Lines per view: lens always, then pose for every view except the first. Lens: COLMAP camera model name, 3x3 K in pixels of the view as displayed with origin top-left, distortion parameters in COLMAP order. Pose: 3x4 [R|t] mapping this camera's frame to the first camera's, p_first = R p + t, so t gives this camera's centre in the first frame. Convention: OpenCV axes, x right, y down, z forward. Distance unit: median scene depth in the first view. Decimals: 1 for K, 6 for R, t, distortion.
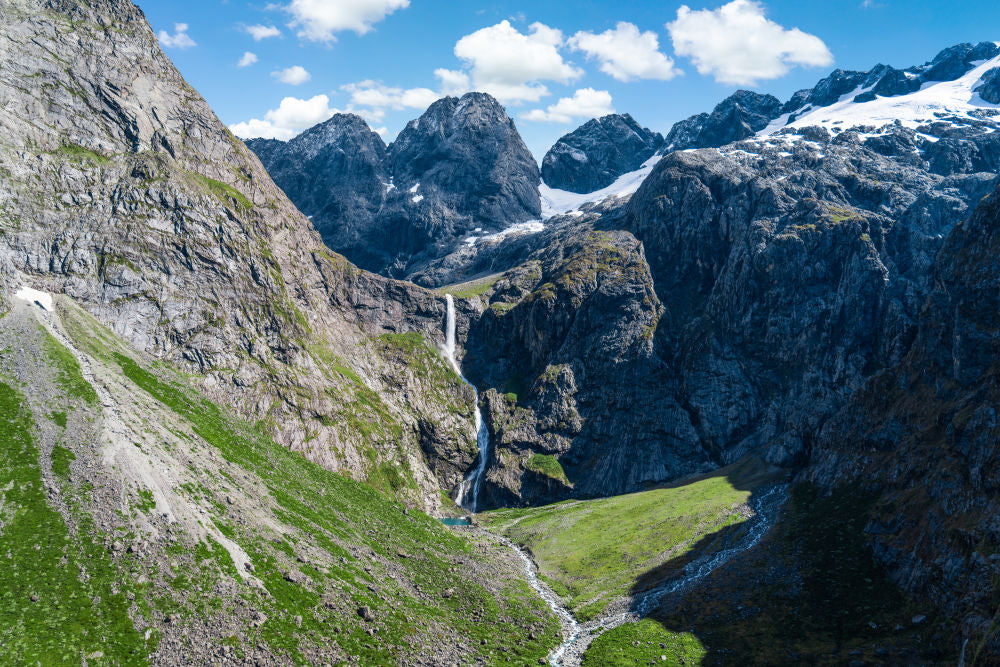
lens RADIAL K [[895.8, 0, 501.4], [0, 895.8, 328.9], [0, 0, 1]] dist [0.065247, 0.017200]
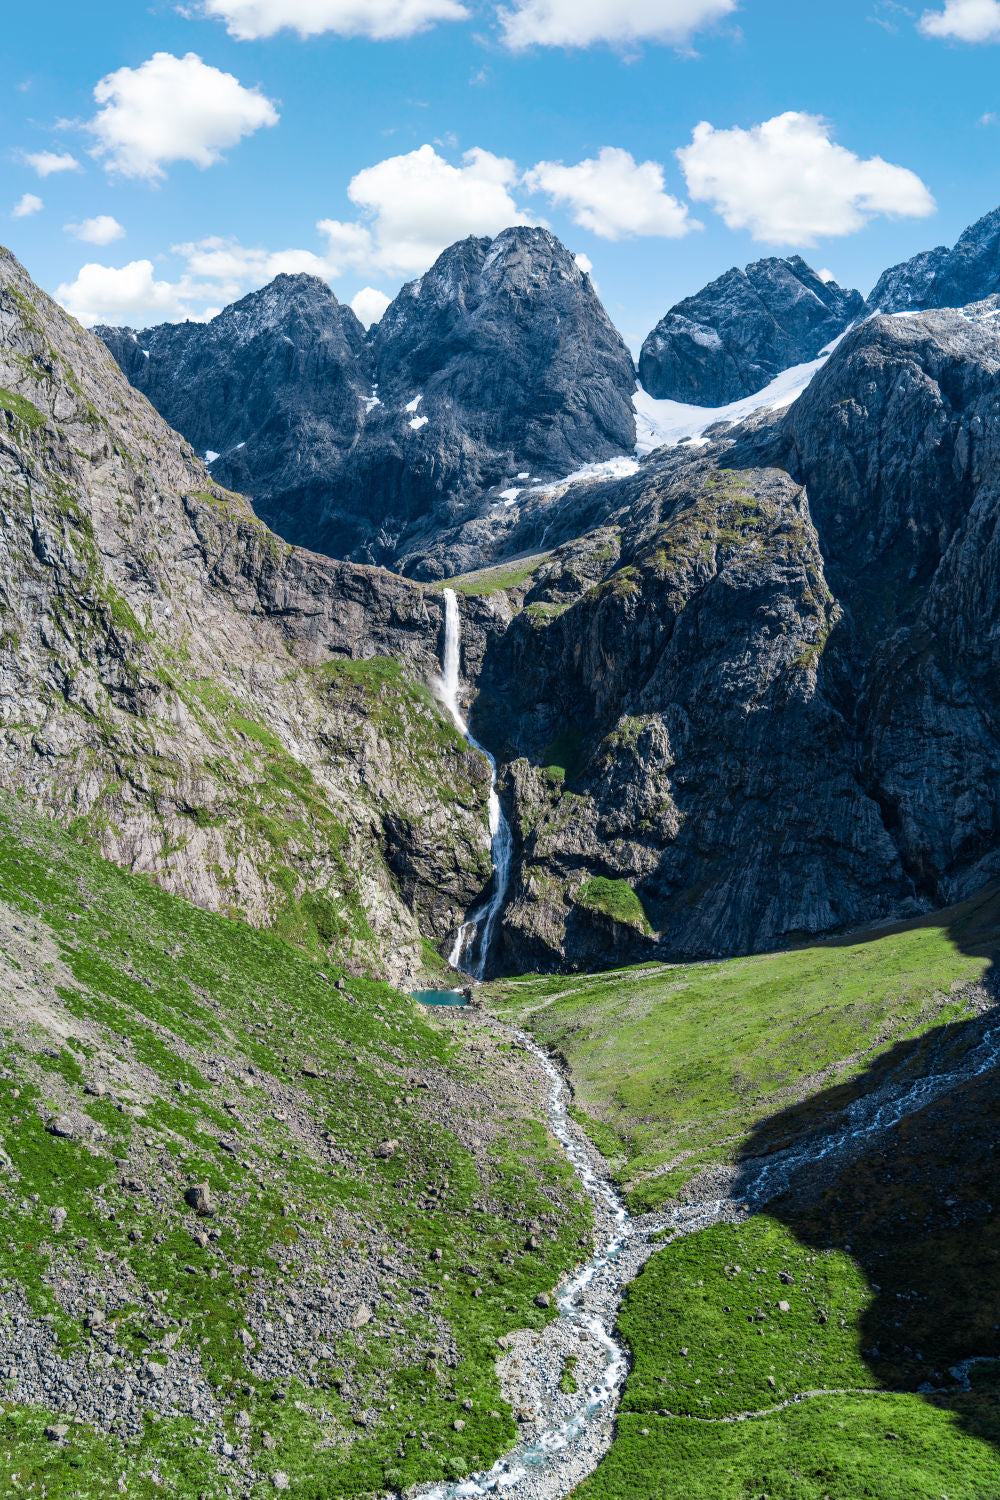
lens RADIAL K [[1343.6, 0, 500.1], [0, 1343.6, 760.1], [0, 0, 1]] dist [0.065247, 0.017200]
pose [[0.993838, 0.004450, -0.110752, 0.072862], [0.004668, 0.996627, 0.081926, -0.000834], [0.110743, -0.081938, 0.990466, 0.179415]]
